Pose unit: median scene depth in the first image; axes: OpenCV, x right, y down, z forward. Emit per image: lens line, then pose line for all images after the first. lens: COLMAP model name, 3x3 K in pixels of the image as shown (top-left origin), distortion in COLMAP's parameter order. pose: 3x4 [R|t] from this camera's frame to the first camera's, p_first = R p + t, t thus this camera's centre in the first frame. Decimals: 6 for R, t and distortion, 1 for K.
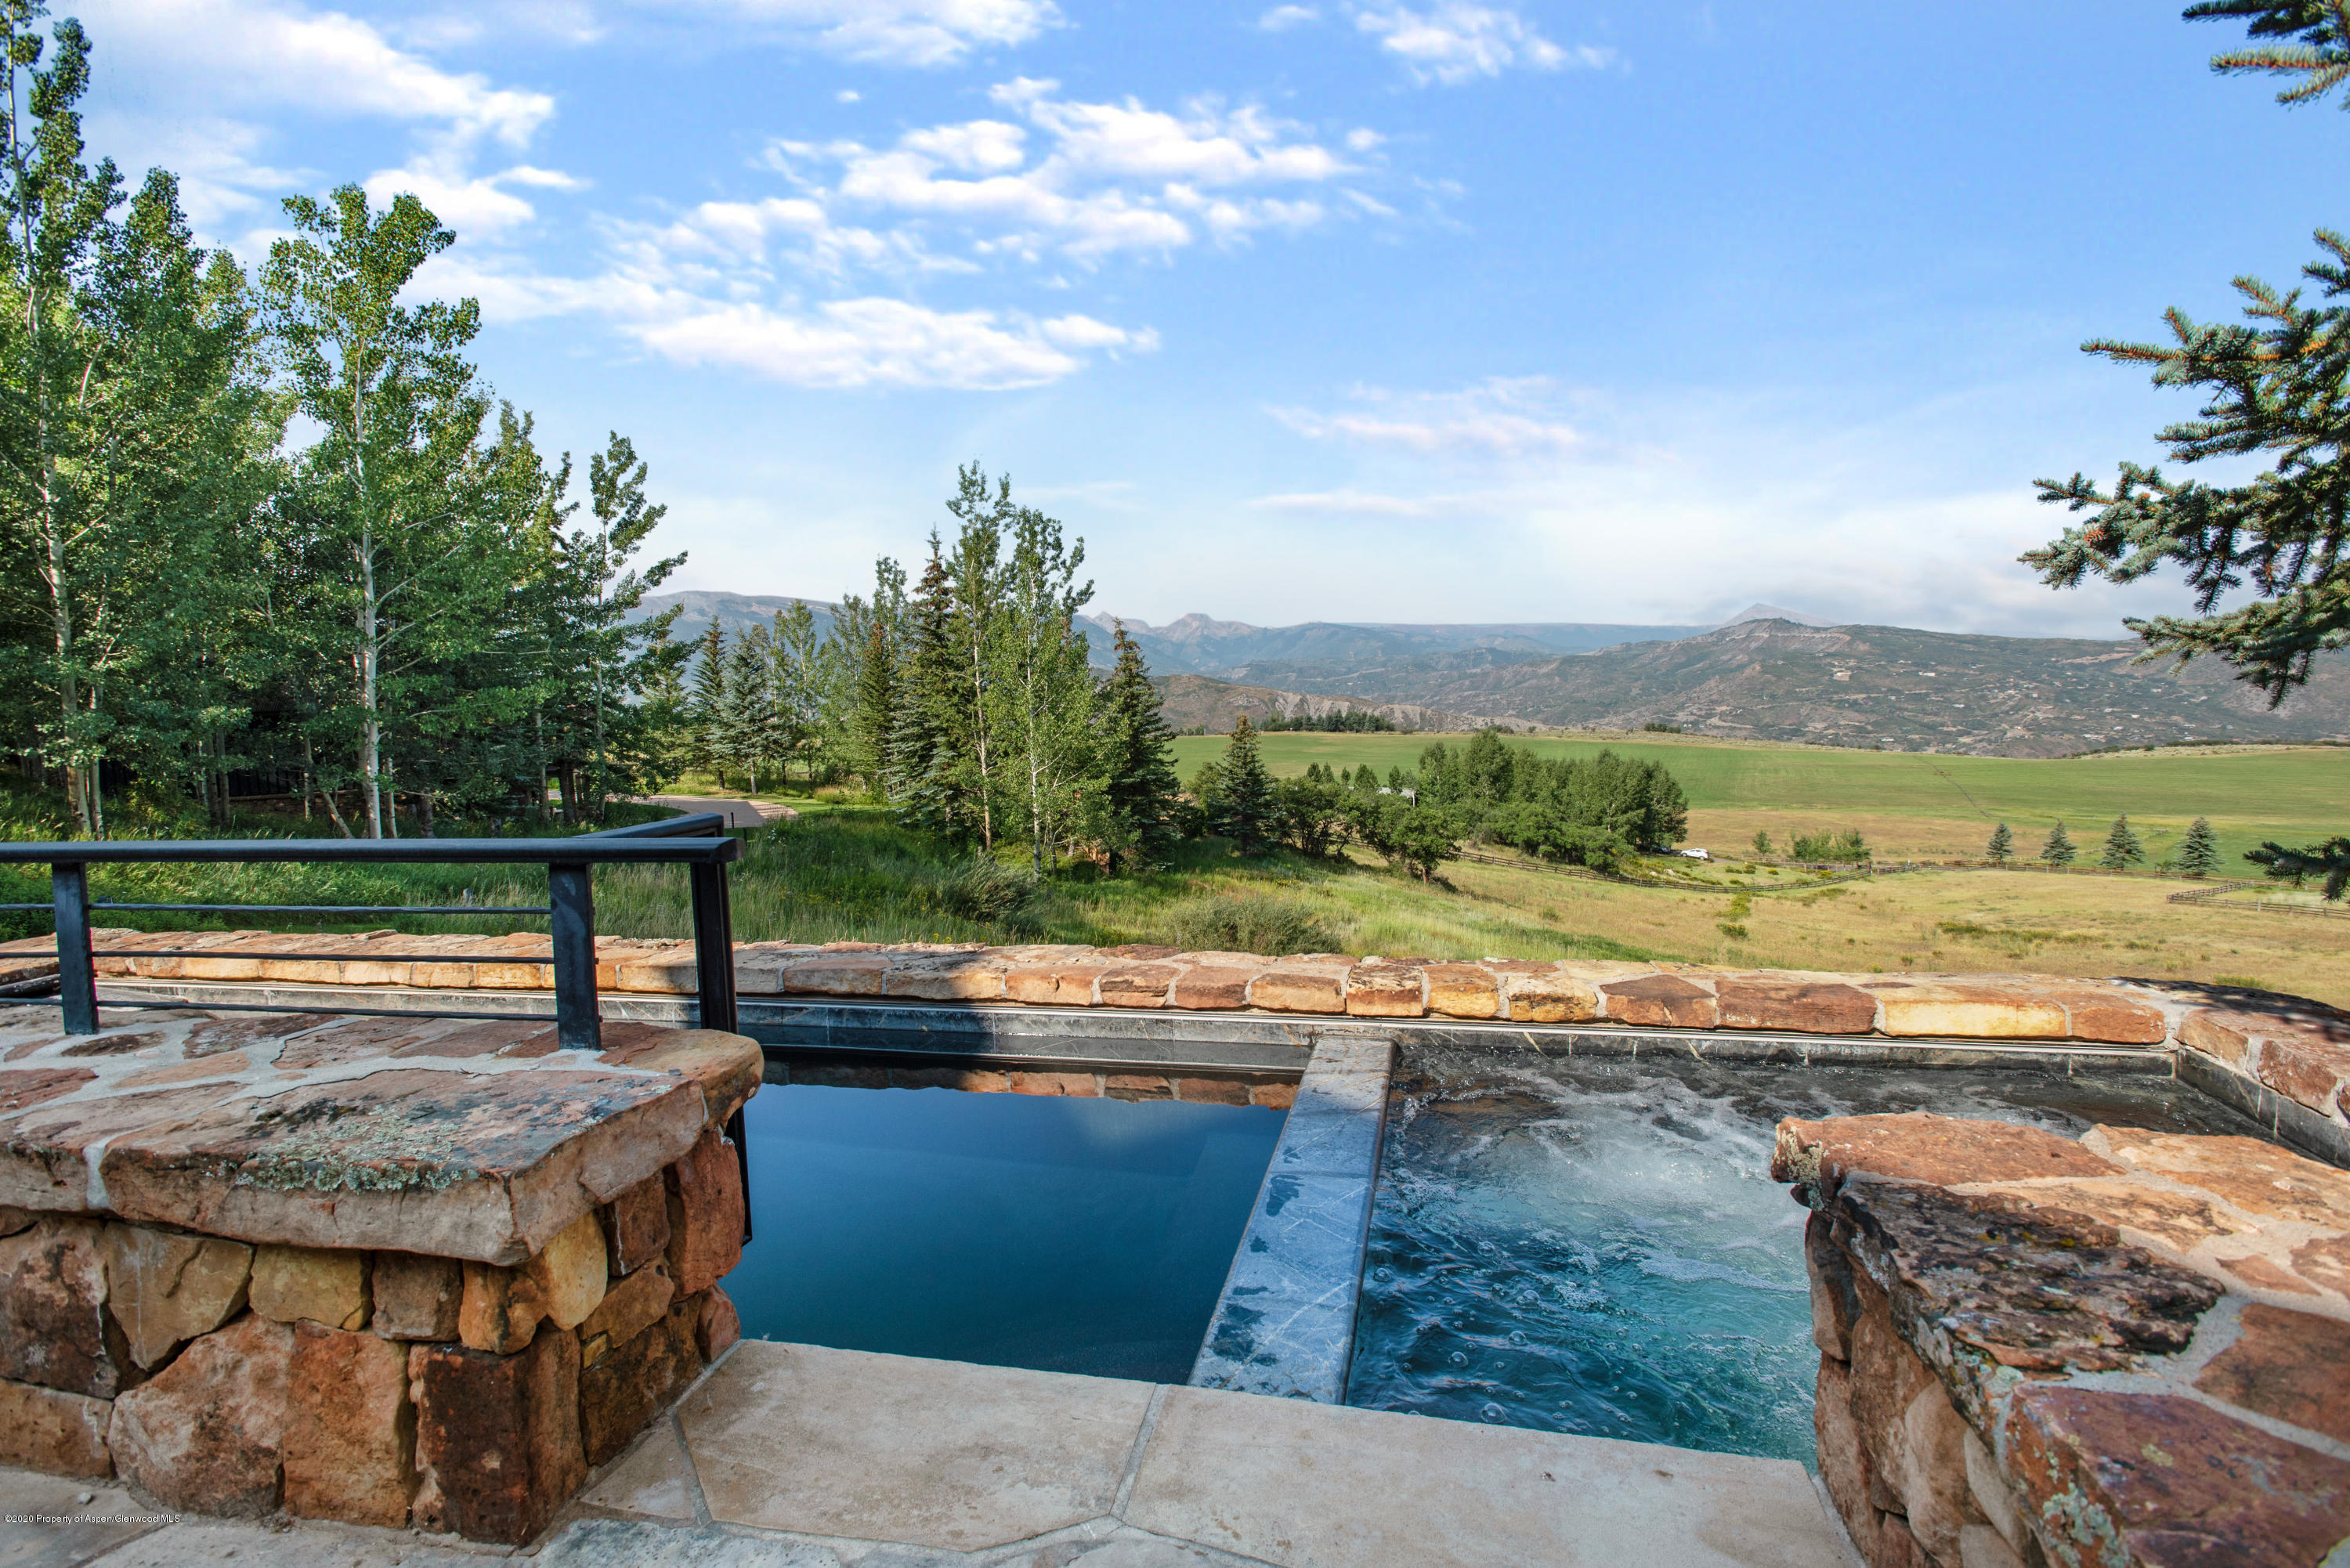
lens RADIAL K [[1154.1, 0, 1196.8], [0, 1154.1, 800.6], [0, 0, 1]] dist [0.012924, -0.000901]
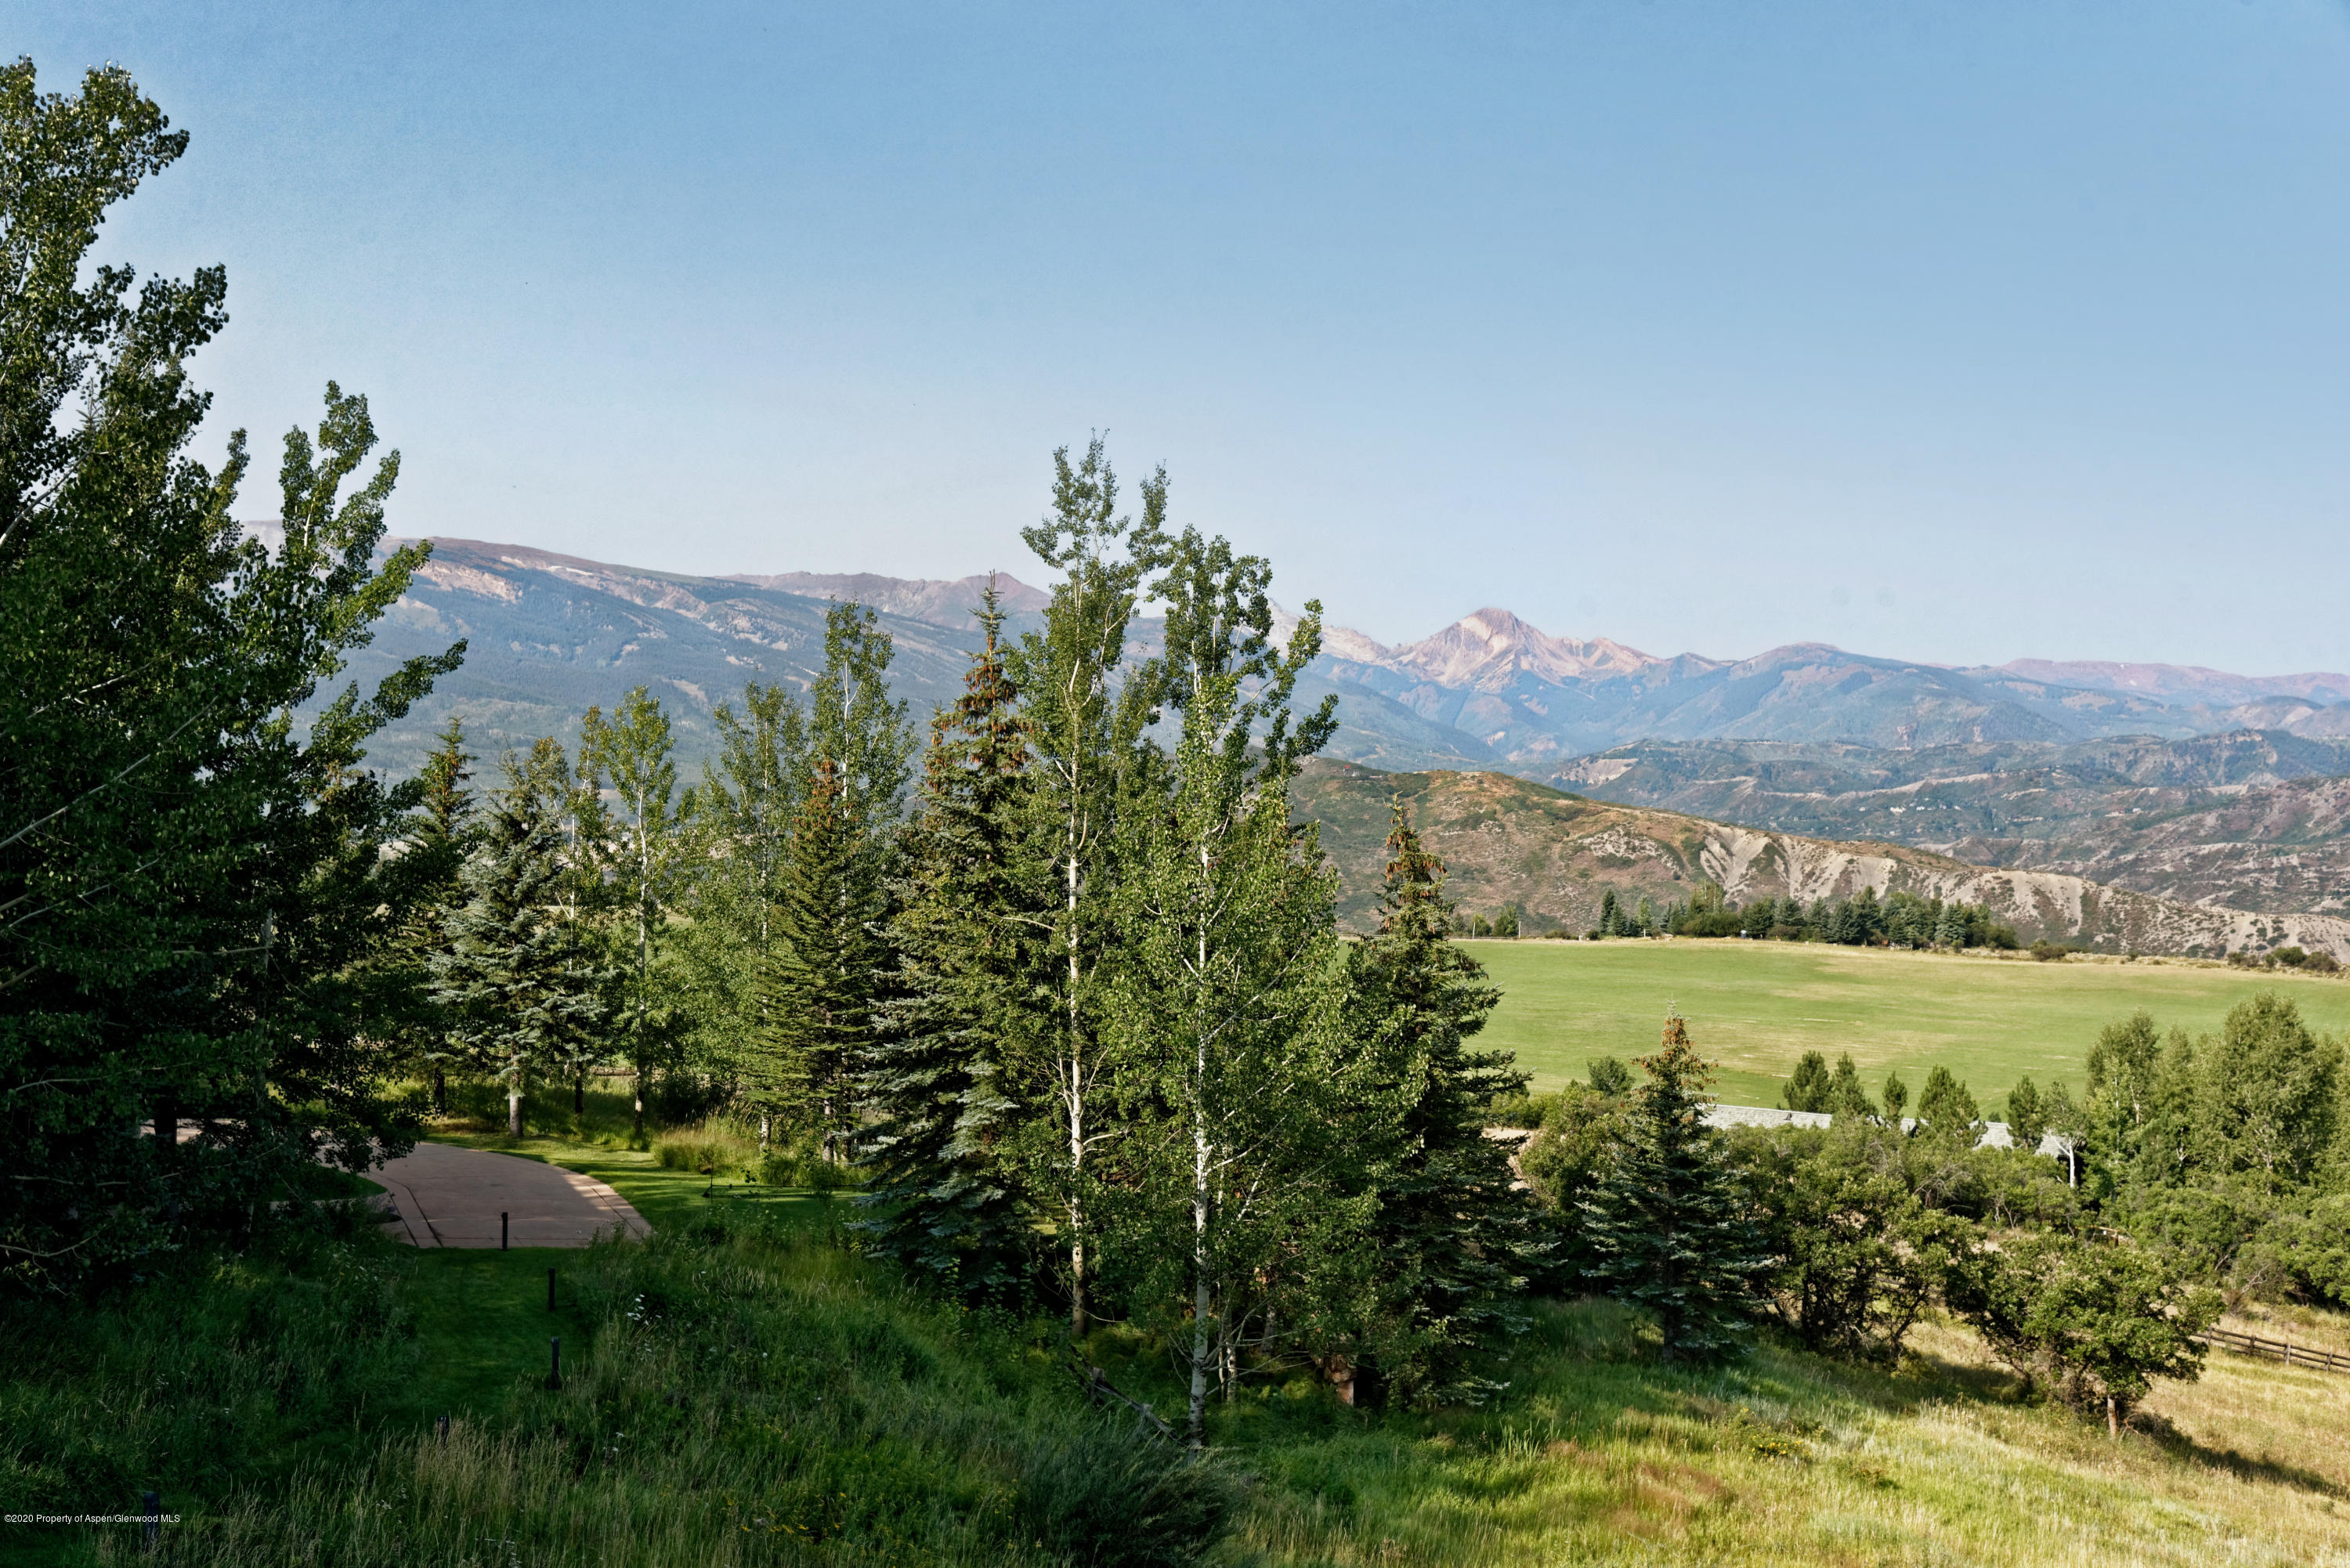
lens RADIAL K [[2931.0, 0, 1169.7], [0, 2931.0, 787.7], [0, 0, 1]] dist [0.006143, 0.000000]
pose [[0.993052, 0.036815, -0.111773, -0.028844], [-0.048028, 0.993894, -0.099341, -0.046406], [0.107434, 0.104019, 0.988756, -0.083122]]
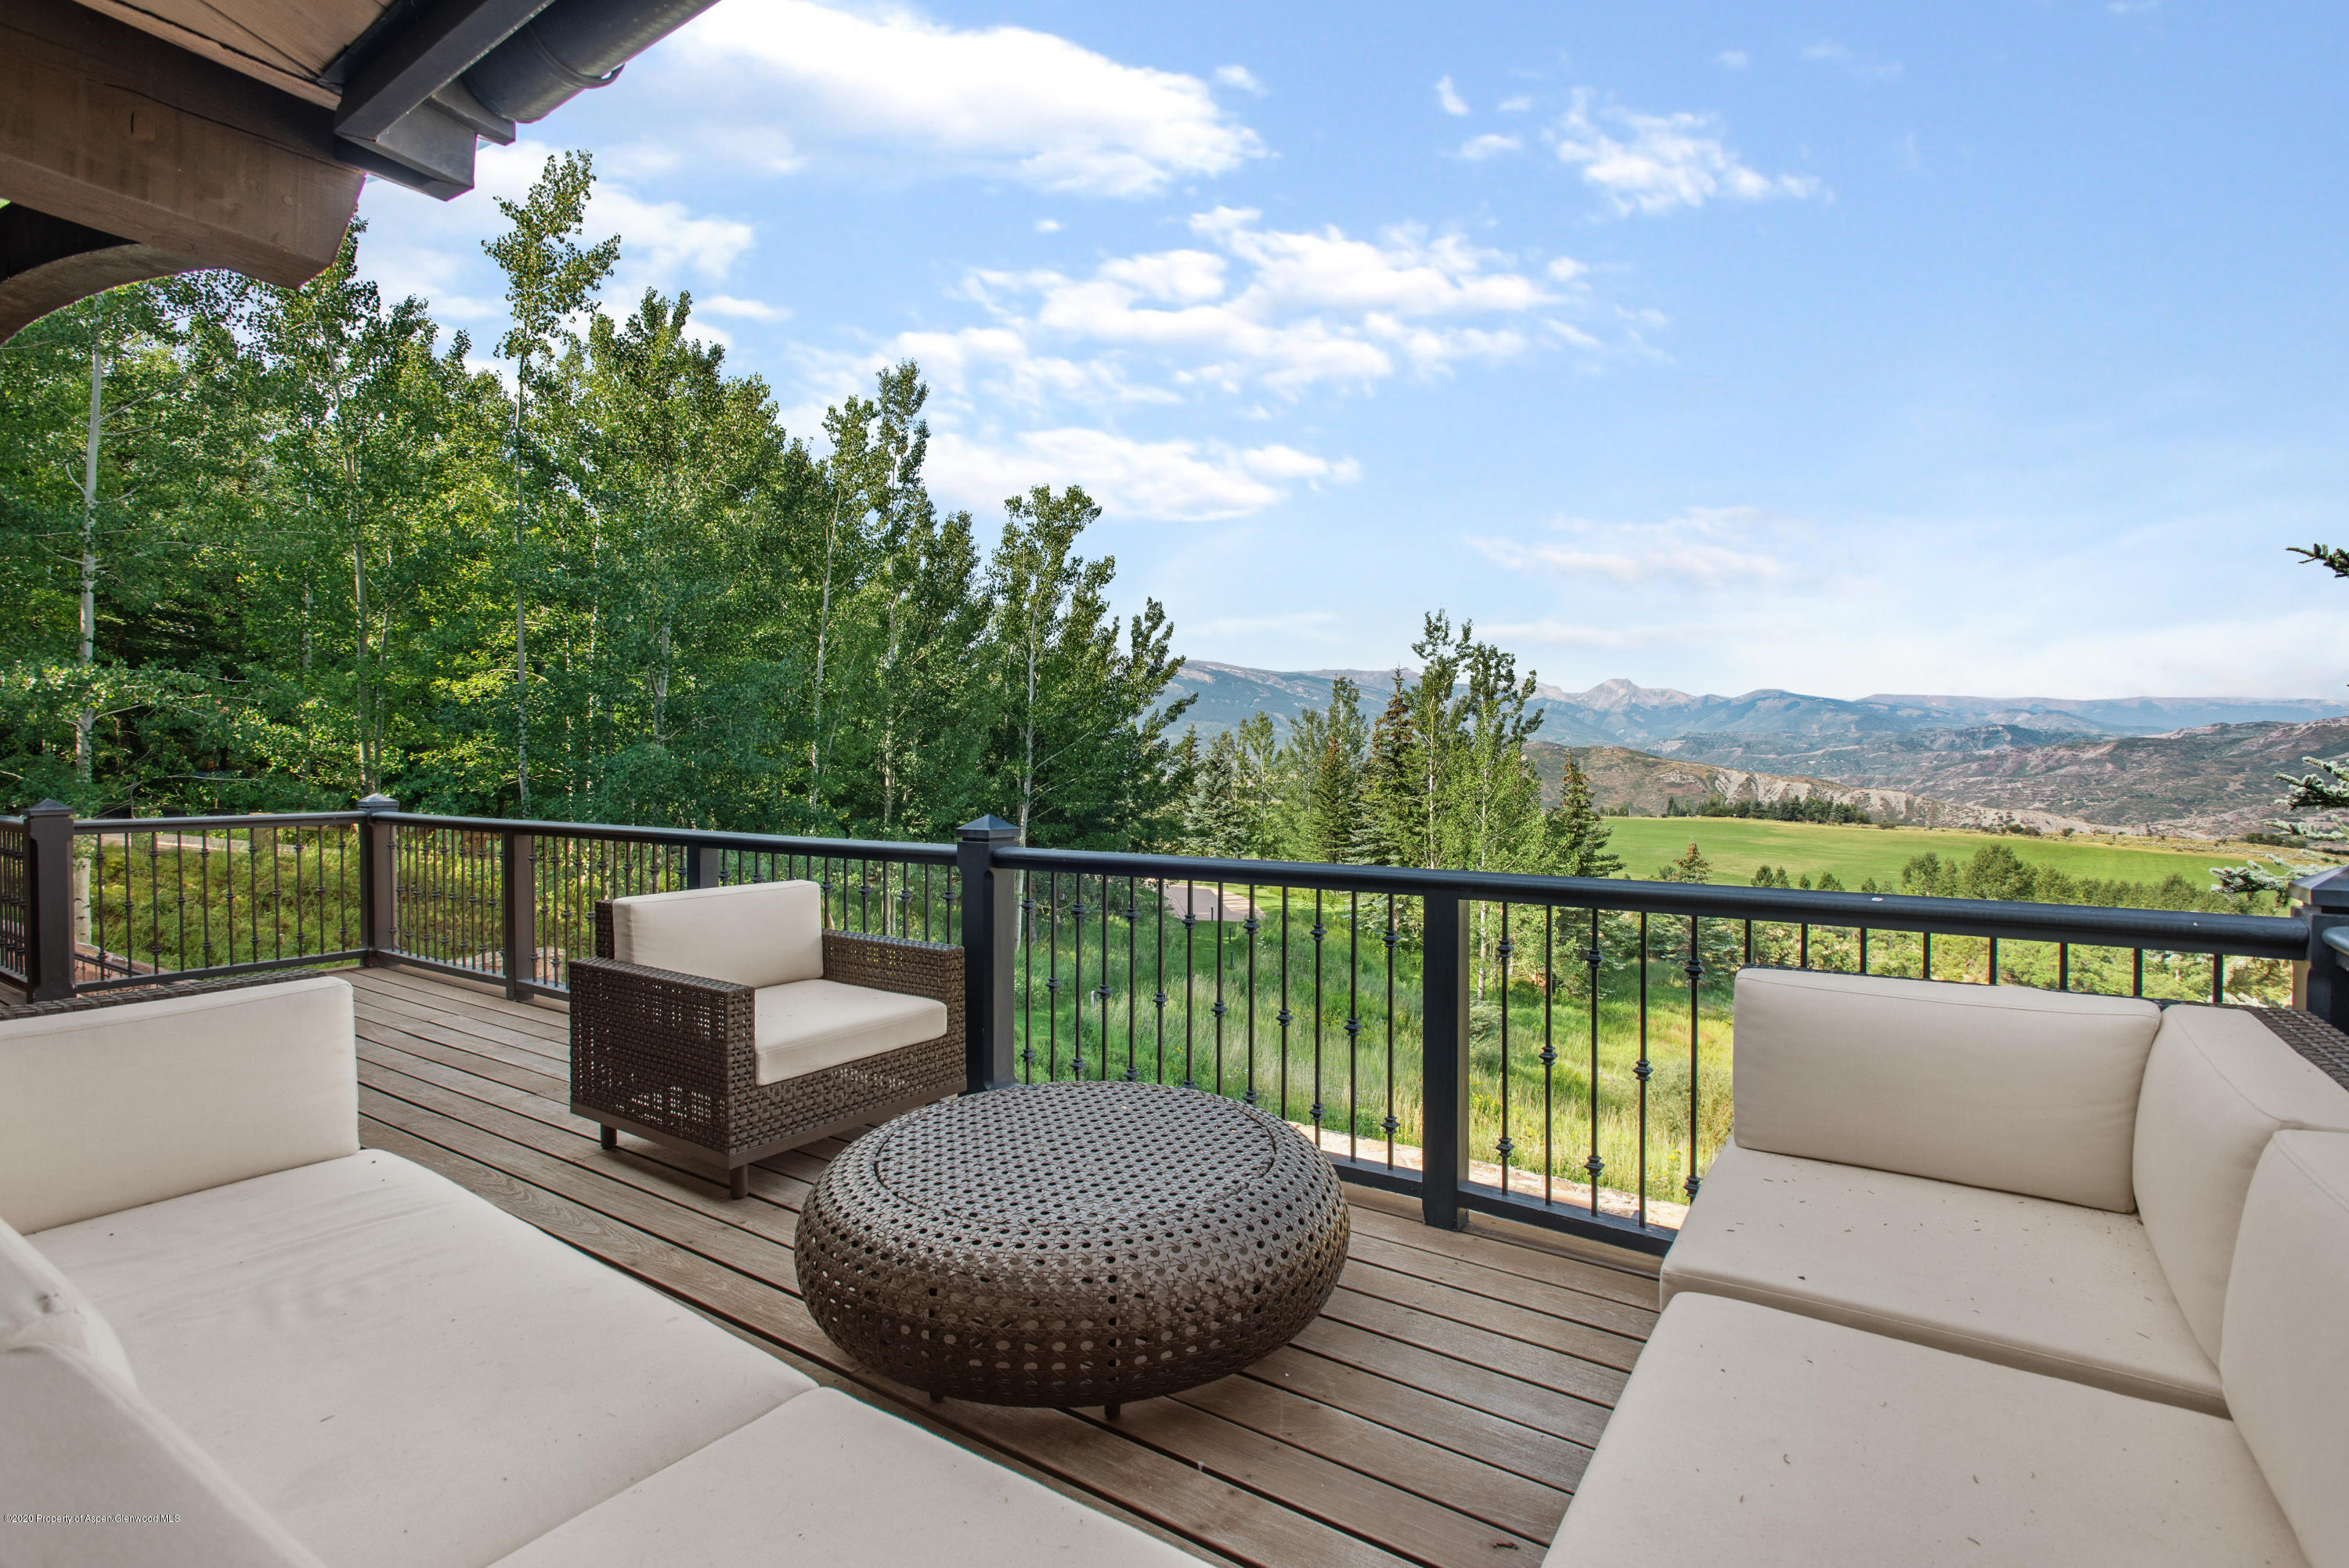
lens RADIAL K [[1153.6, 0, 1141.9], [0, 1153.6, 793.8], [0, 0, 1]] dist [0.012924, -0.000901]
pose [[0.923256, 0.045781, -0.381447, -0.022288], [-0.069606, 0.996376, -0.048890, -0.037615], [0.377826, 0.071689, 0.923097, -0.108055]]
